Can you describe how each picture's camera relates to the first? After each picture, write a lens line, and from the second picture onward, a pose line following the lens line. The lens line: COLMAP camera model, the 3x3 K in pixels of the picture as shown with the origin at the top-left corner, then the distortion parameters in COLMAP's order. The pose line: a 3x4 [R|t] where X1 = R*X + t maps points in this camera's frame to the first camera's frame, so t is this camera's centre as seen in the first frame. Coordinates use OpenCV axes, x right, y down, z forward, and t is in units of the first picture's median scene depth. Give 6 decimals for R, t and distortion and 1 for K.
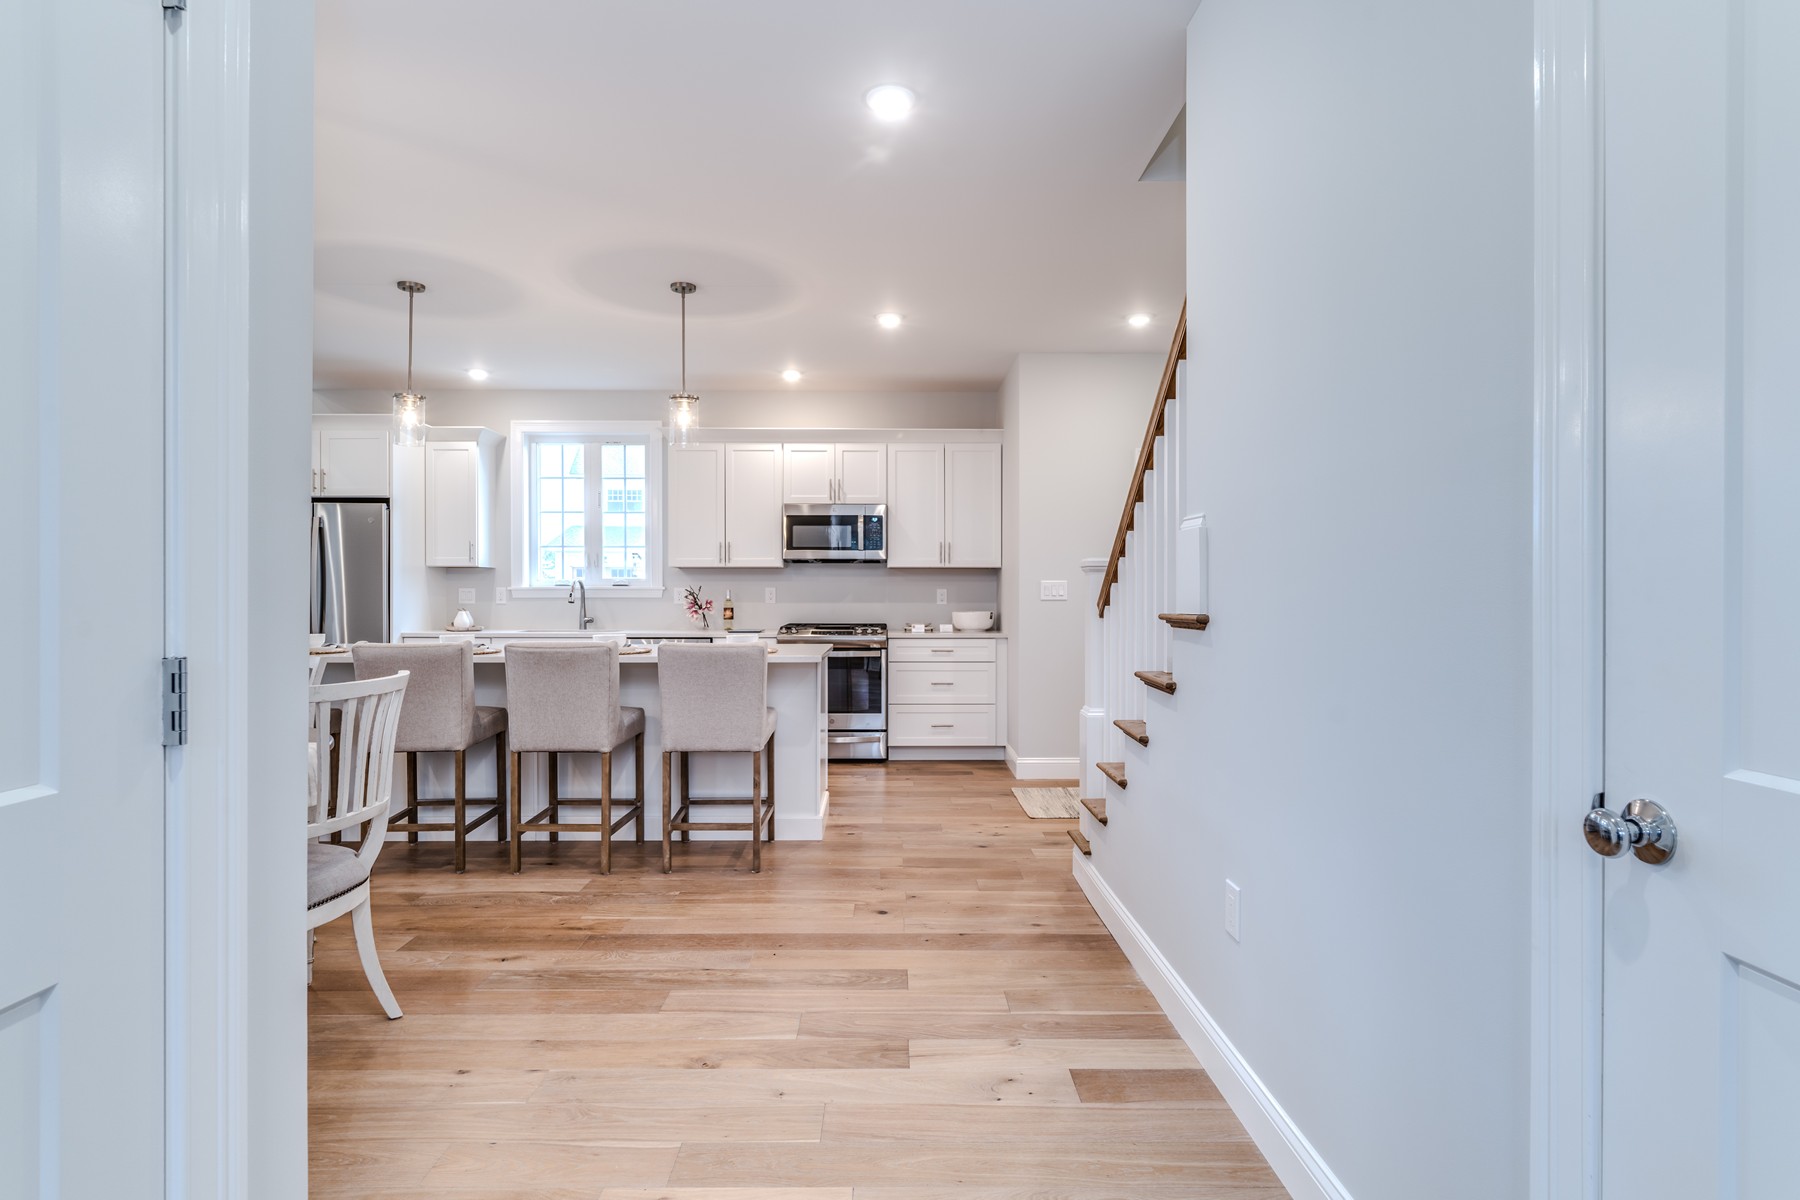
lens RADIAL K [[919.7, 0, 891.1], [0, 919.7, 581.3], [0, 0, 1]] dist [-0.004883, 0.001281]
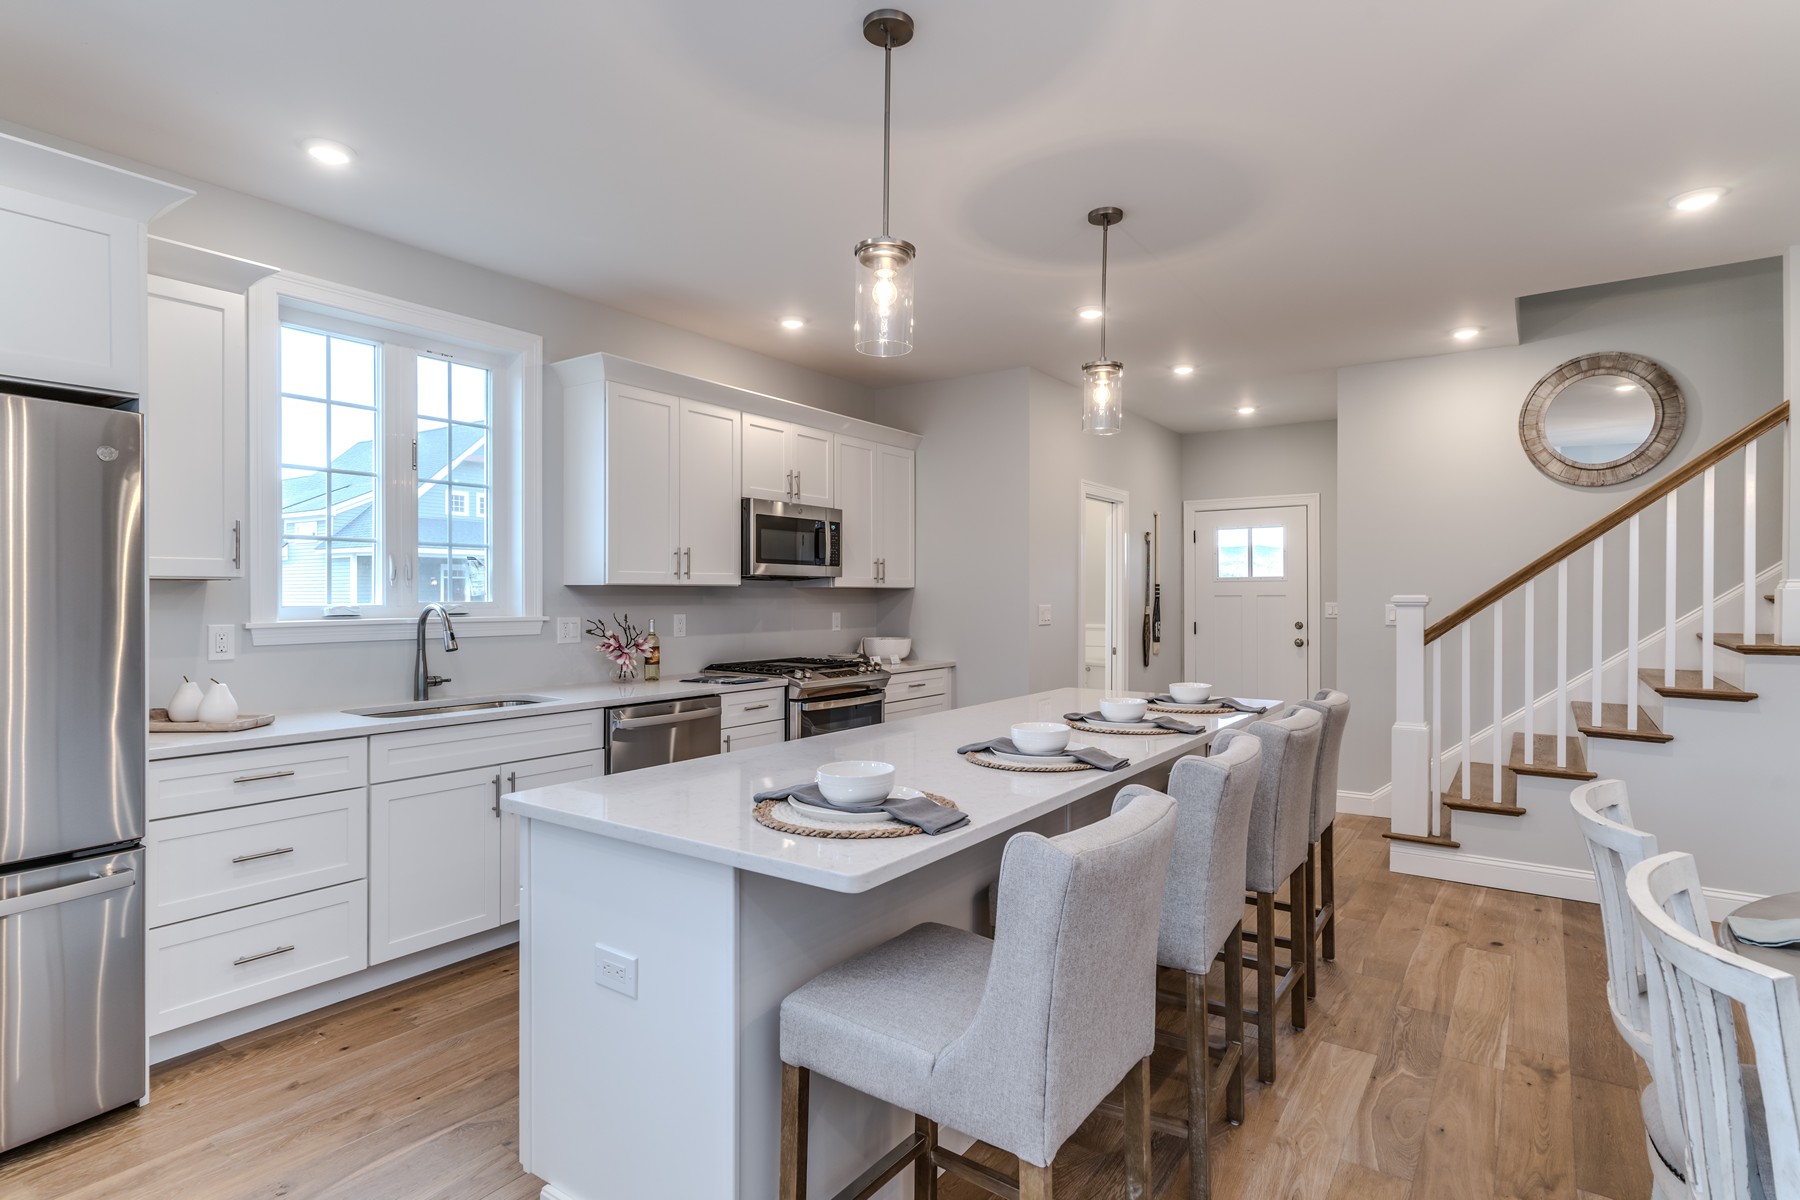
lens RADIAL K [[919.7, 0, 894.1], [0, 919.7, 602.8], [0, 0, 1]] dist [-0.004883, 0.001281]
pose [[0.588032, -0.005285, 0.808820, -0.626602], [-0.008946, 0.999875, 0.013038, -0.013183], [-0.808788, -0.014902, 0.587912, 0.485289]]
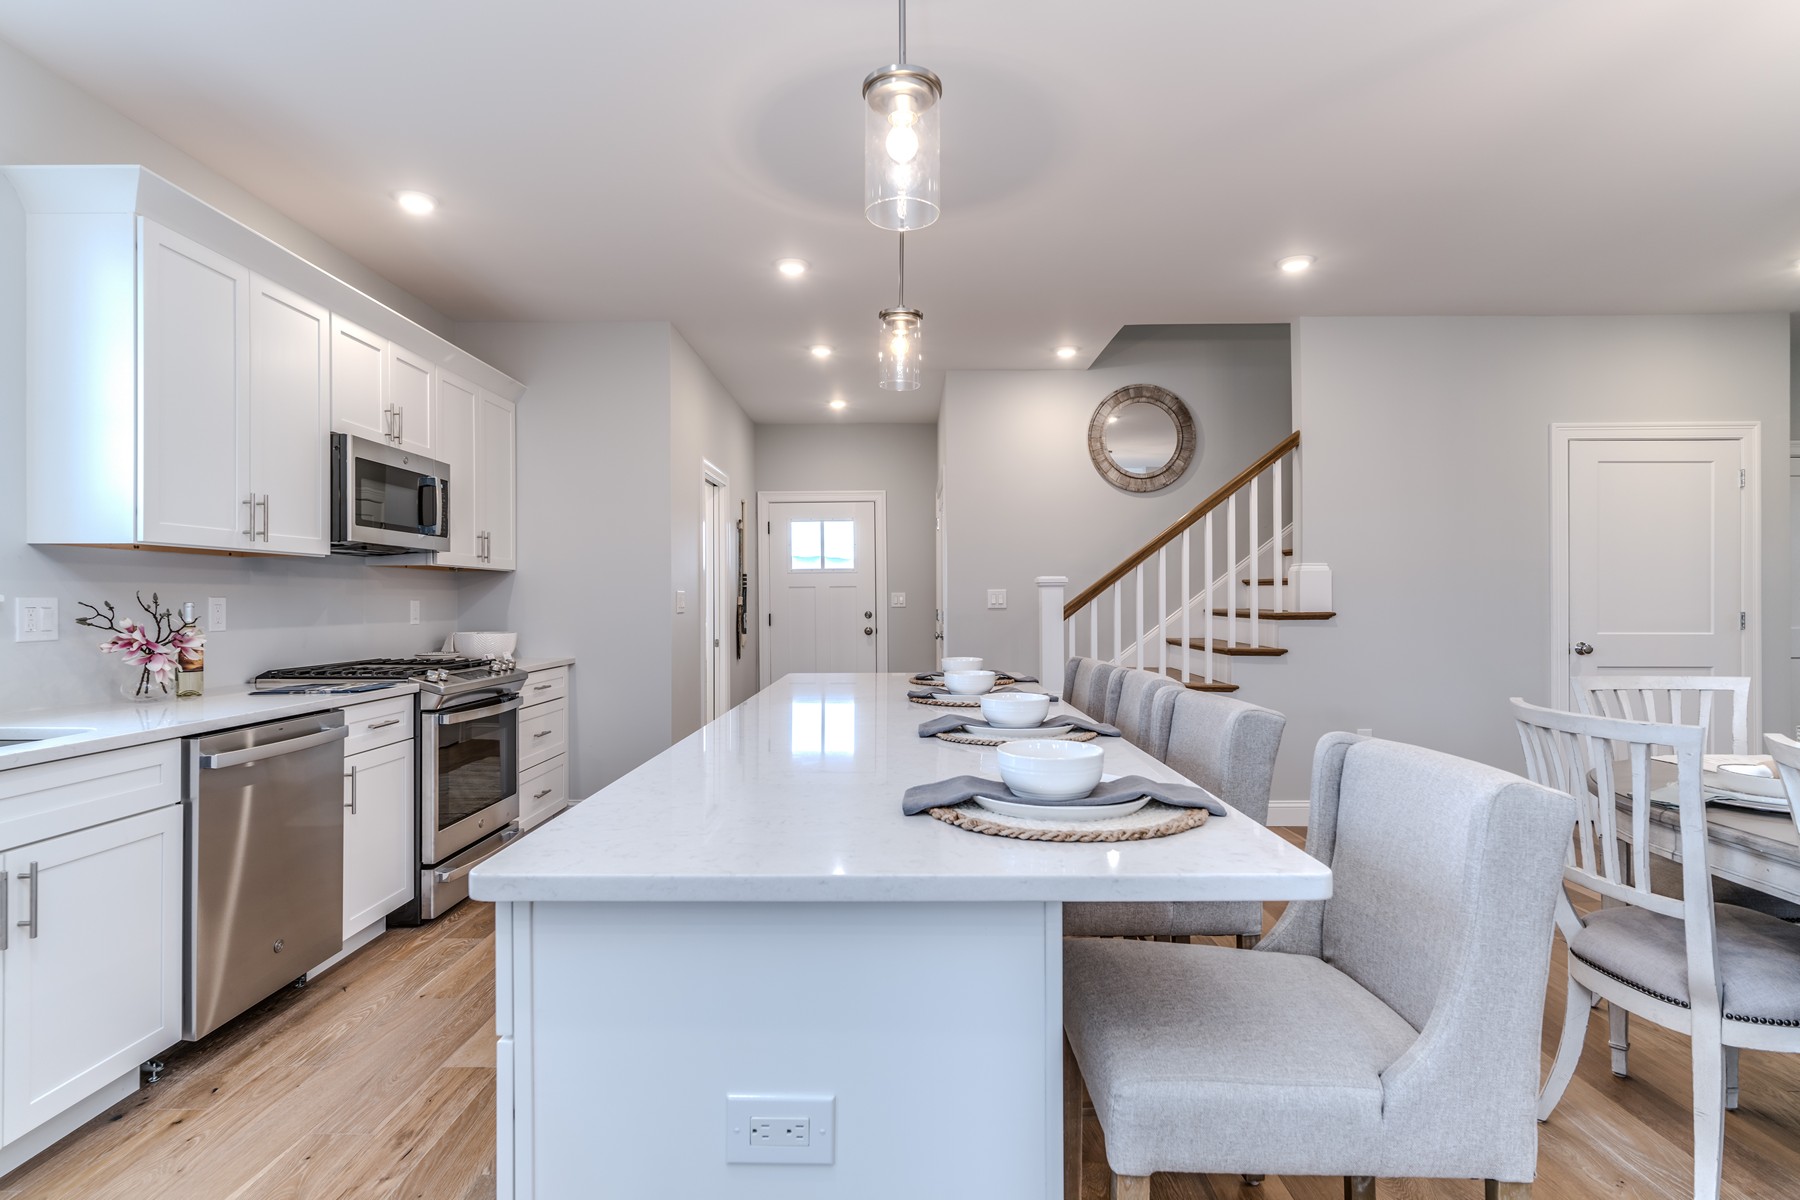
lens RADIAL K [[919.7, 0, 893.8], [0, 919.7, 601.8], [0, 0, 1]] dist [-0.004883, 0.001281]
pose [[0.025434, -0.000023, 0.999677, -0.615446], [-0.005472, 0.999985, 0.000162, 0.007156], [-0.999662, -0.005474, 0.025433, 0.679154]]
